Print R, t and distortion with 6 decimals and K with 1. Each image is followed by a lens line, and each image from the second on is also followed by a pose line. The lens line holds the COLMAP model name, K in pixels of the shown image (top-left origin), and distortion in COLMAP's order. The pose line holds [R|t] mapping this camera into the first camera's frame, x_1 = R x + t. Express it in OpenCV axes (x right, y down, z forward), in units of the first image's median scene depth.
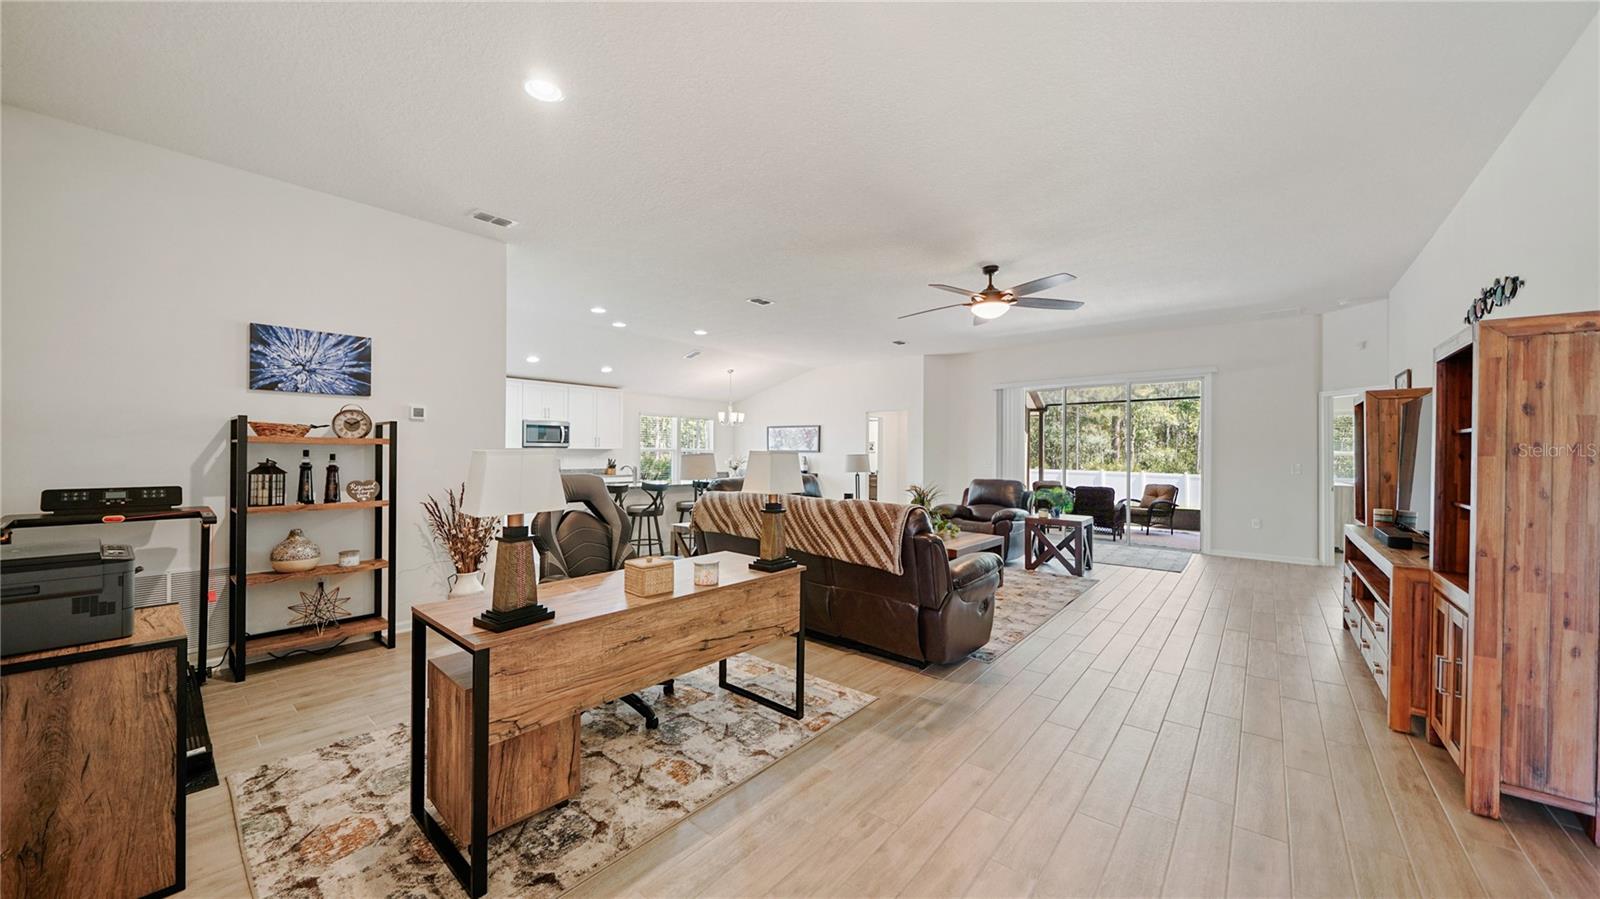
lens RADIAL K [[555.8, 0, 794.9], [0, 555.8, 449.2], [0, 0, 1]] dist [-0.003467, -0.001295]
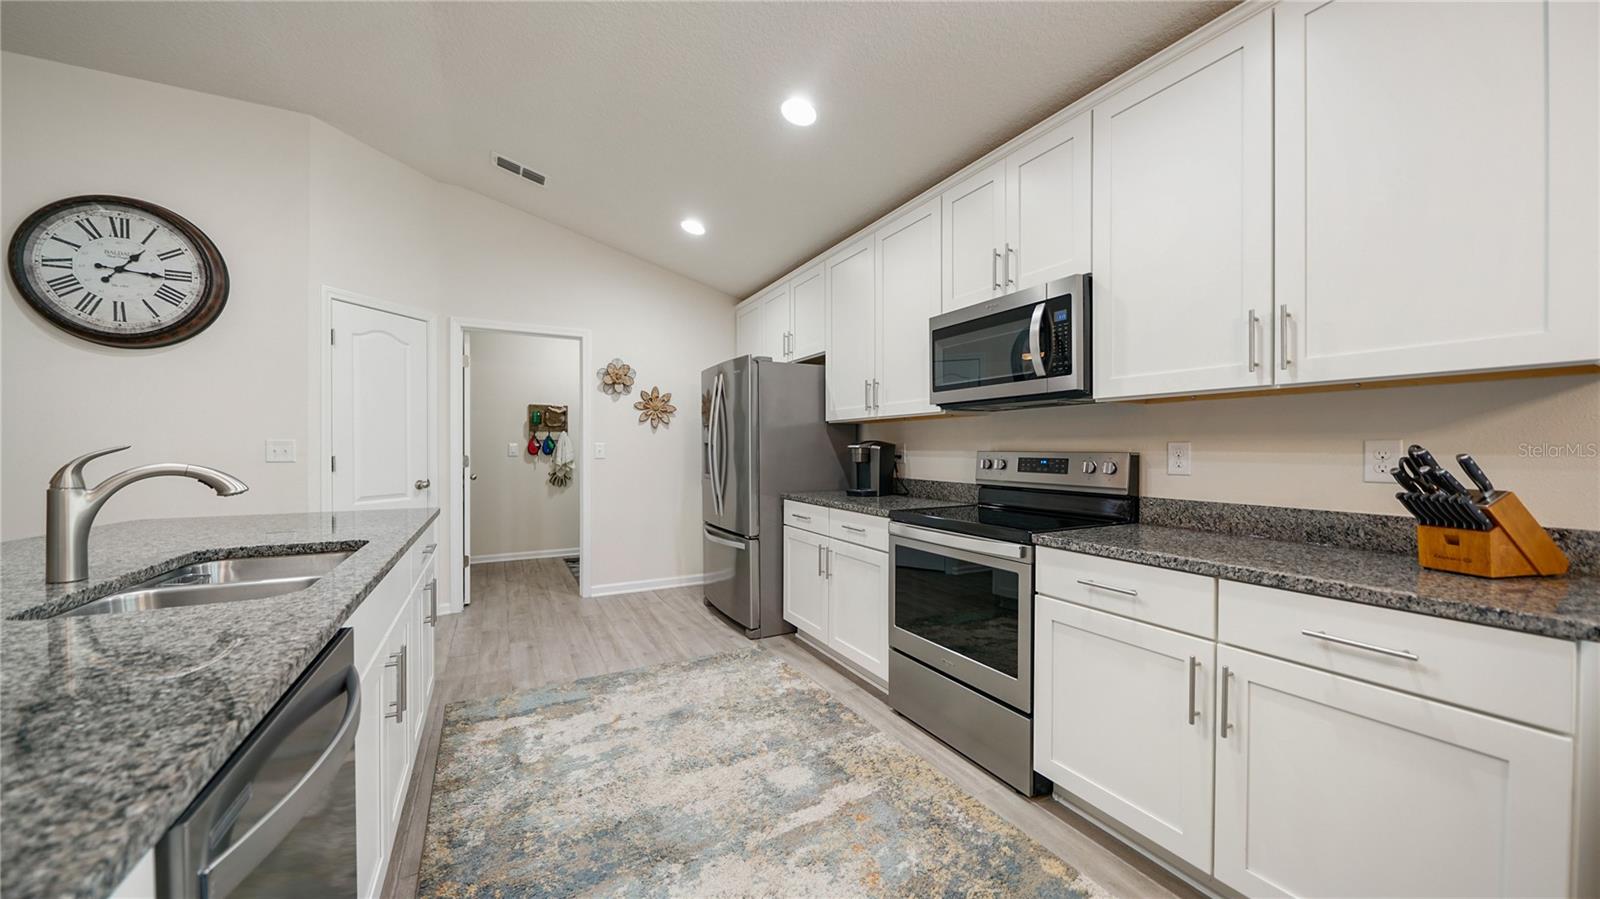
lens RADIAL K [[555.8, 0, 796.5], [0, 555.8, 453.2], [0, 0, 1]] dist [-0.003467, -0.001295]
pose [[-0.371107, 0.001541, -0.928589, -0.159614], [-0.000369, 0.999998, 0.001807, 0.018248], [0.928590, 0.001013, -0.371105, 0.912859]]
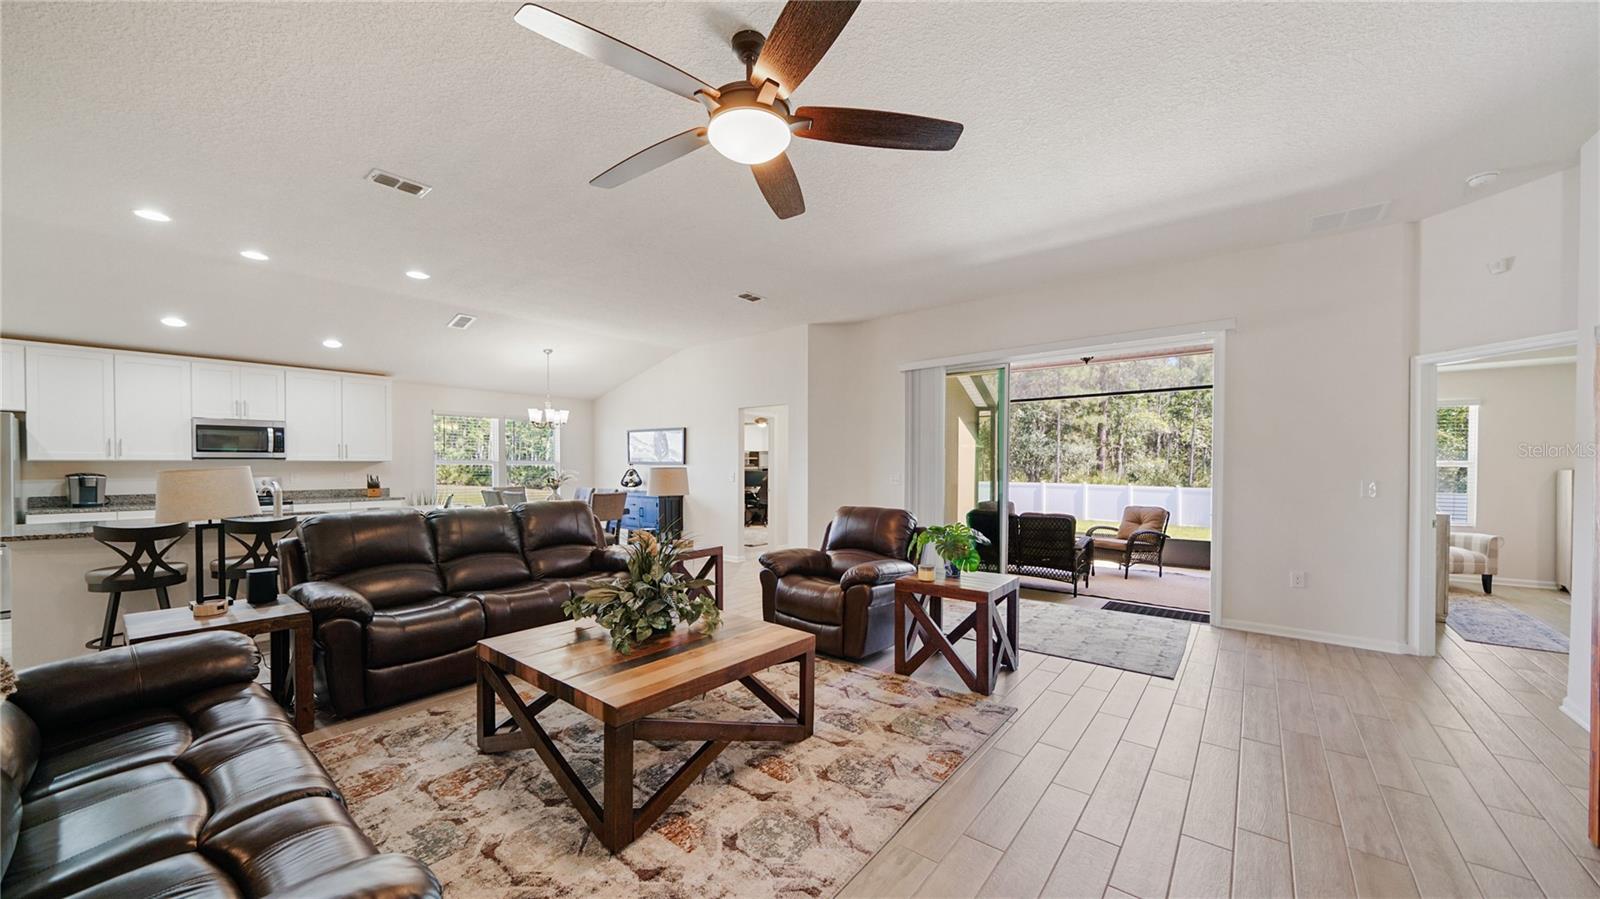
lens RADIAL K [[555.8, 0, 790.0], [0, 555.8, 468.5], [0, 0, 1]] dist [-0.003467, -0.001295]
pose [[0.999979, -0.004151, 0.004901, 0.199544], [0.004091, 0.999917, 0.012247, 0.002941], [-0.004951, -0.012227, 0.999913, 0.290343]]
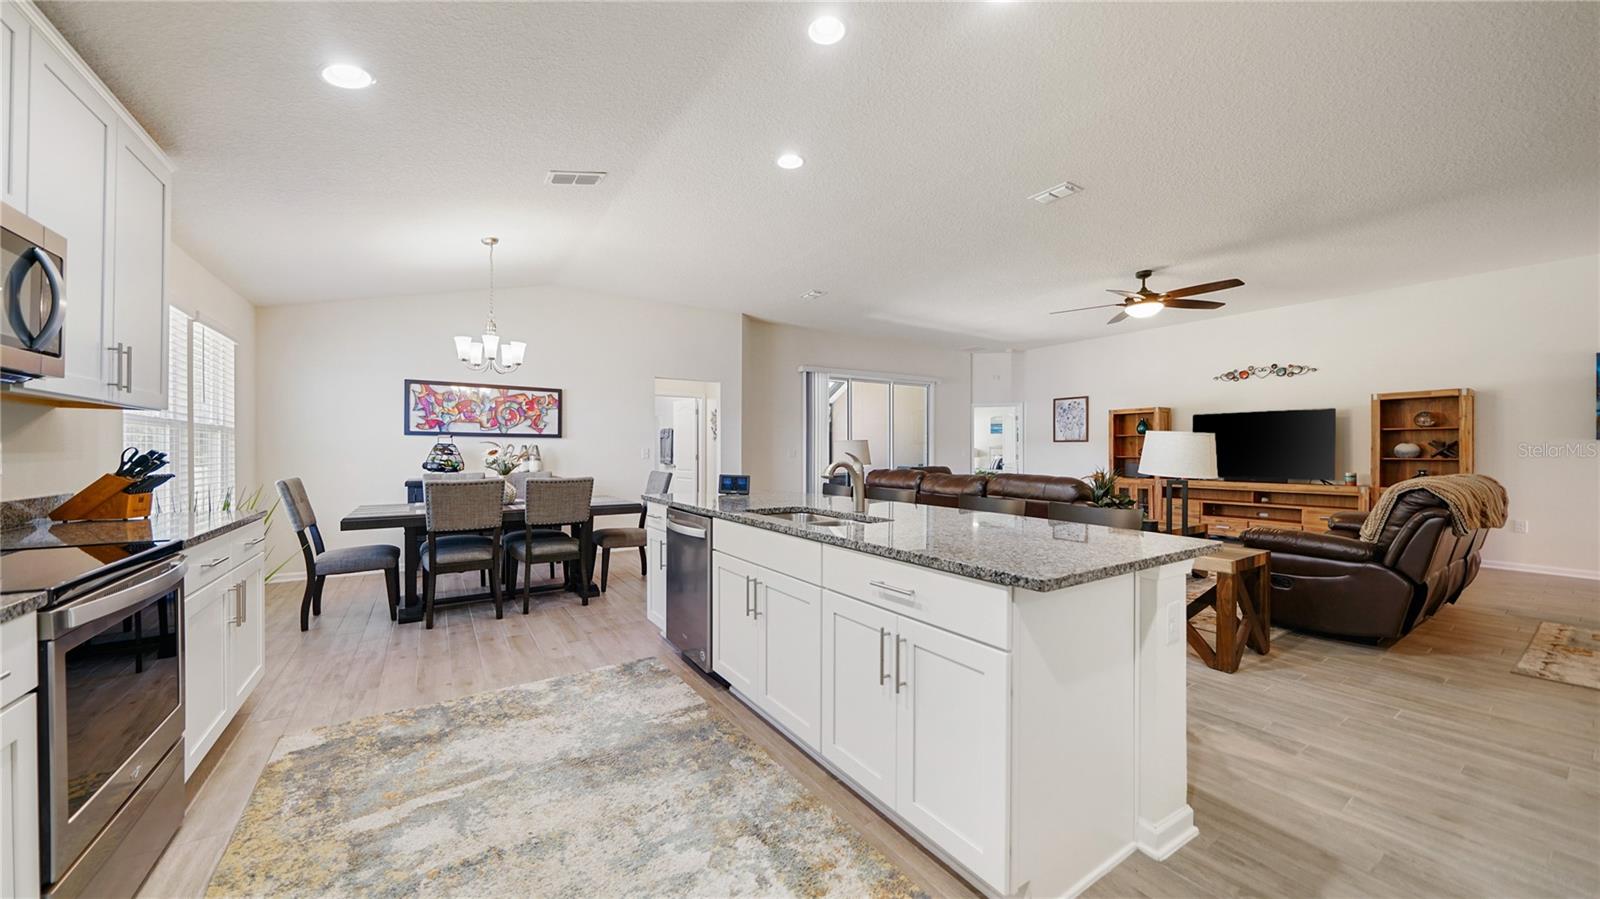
lens RADIAL K [[555.8, 0, 795.9], [0, 555.8, 451.1], [0, 0, 1]] dist [-0.003467, -0.001295]
pose [[0.287765, -0.007557, 0.957671, -0.470206], [-0.004825, 0.999945, 0.009340, 0.014349], [-0.957689, -0.007308, 0.287713, 0.681810]]
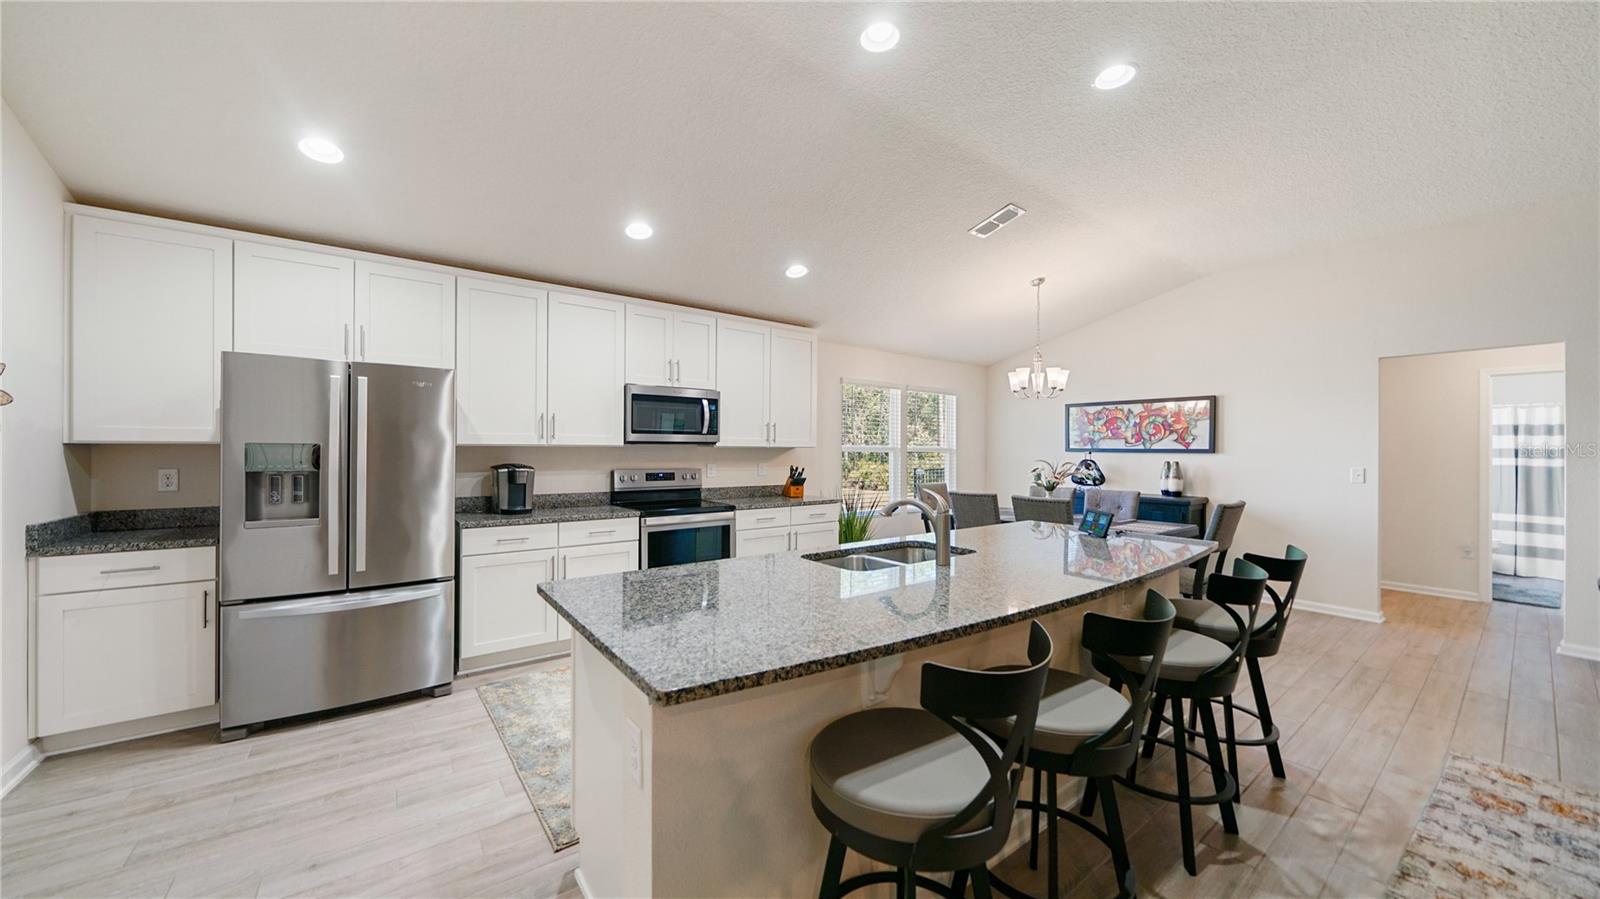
lens RADIAL K [[555.8, 0, 796.9], [0, 555.8, 446.6], [0, 0, 1]] dist [-0.003467, -0.001295]
pose [[0.973706, -0.003571, -0.227780, -0.215903], [0.002556, 0.999985, -0.004752, 0.001922], [0.227793, 0.004045, 0.973701, 0.512127]]
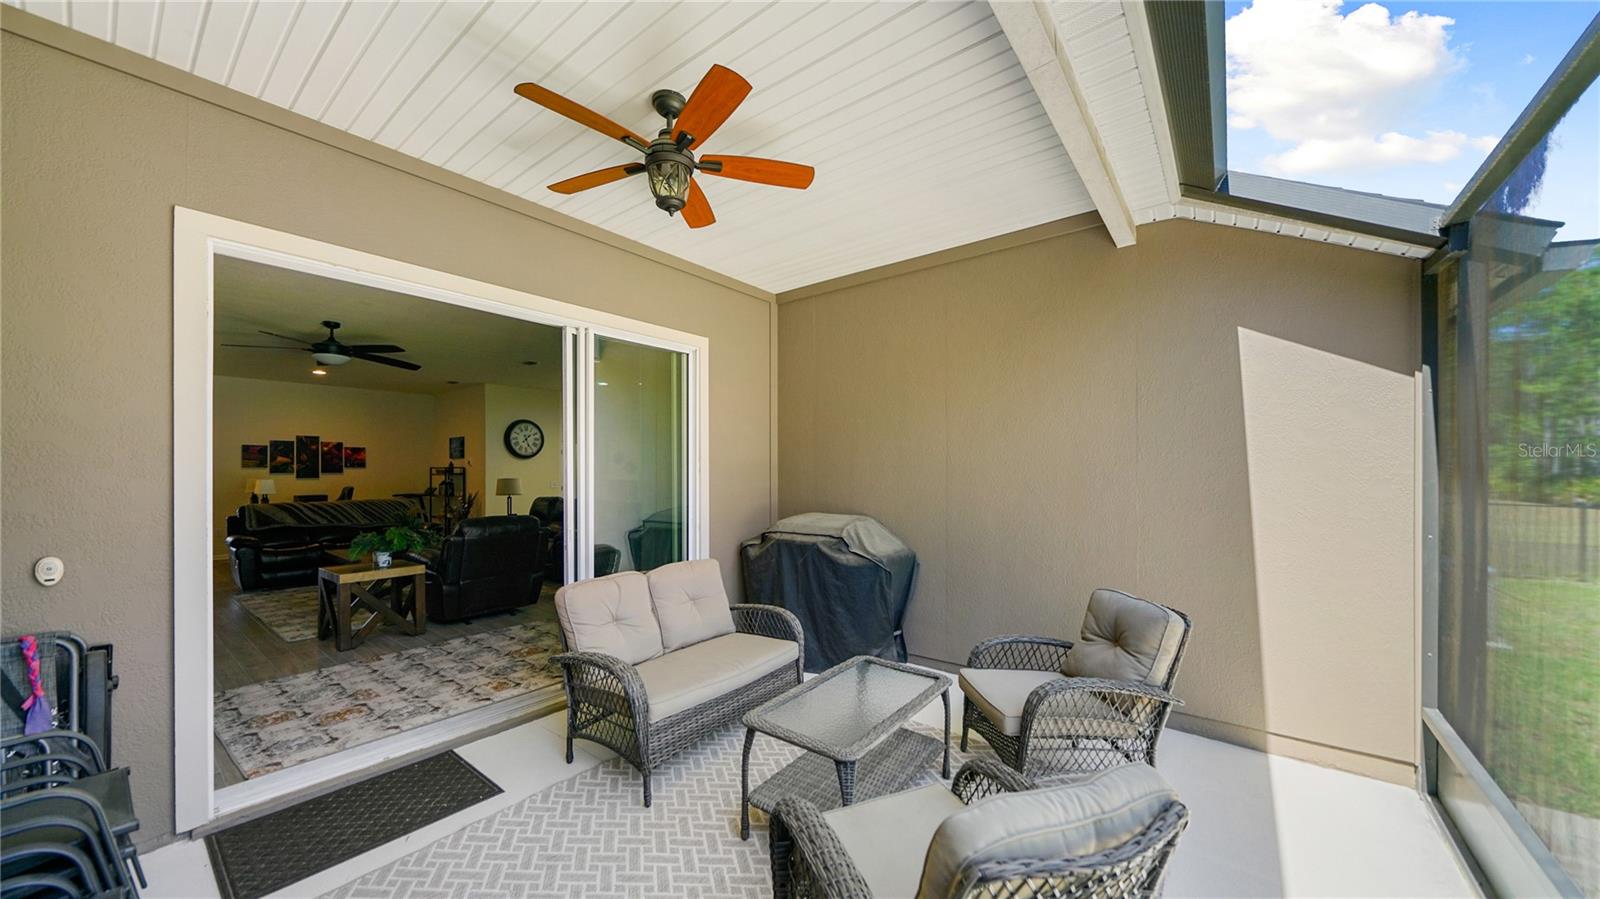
lens RADIAL K [[555.8, 0, 772.3], [0, 555.8, 470.8], [0, 0, 1]] dist [-0.003467, -0.001295]
pose [[0.018069, -0.009087, -0.999795, 0.760574], [0.010327, 0.999907, -0.008902, 0.002766], [0.999783, -0.010164, 0.018161, 0.947331]]
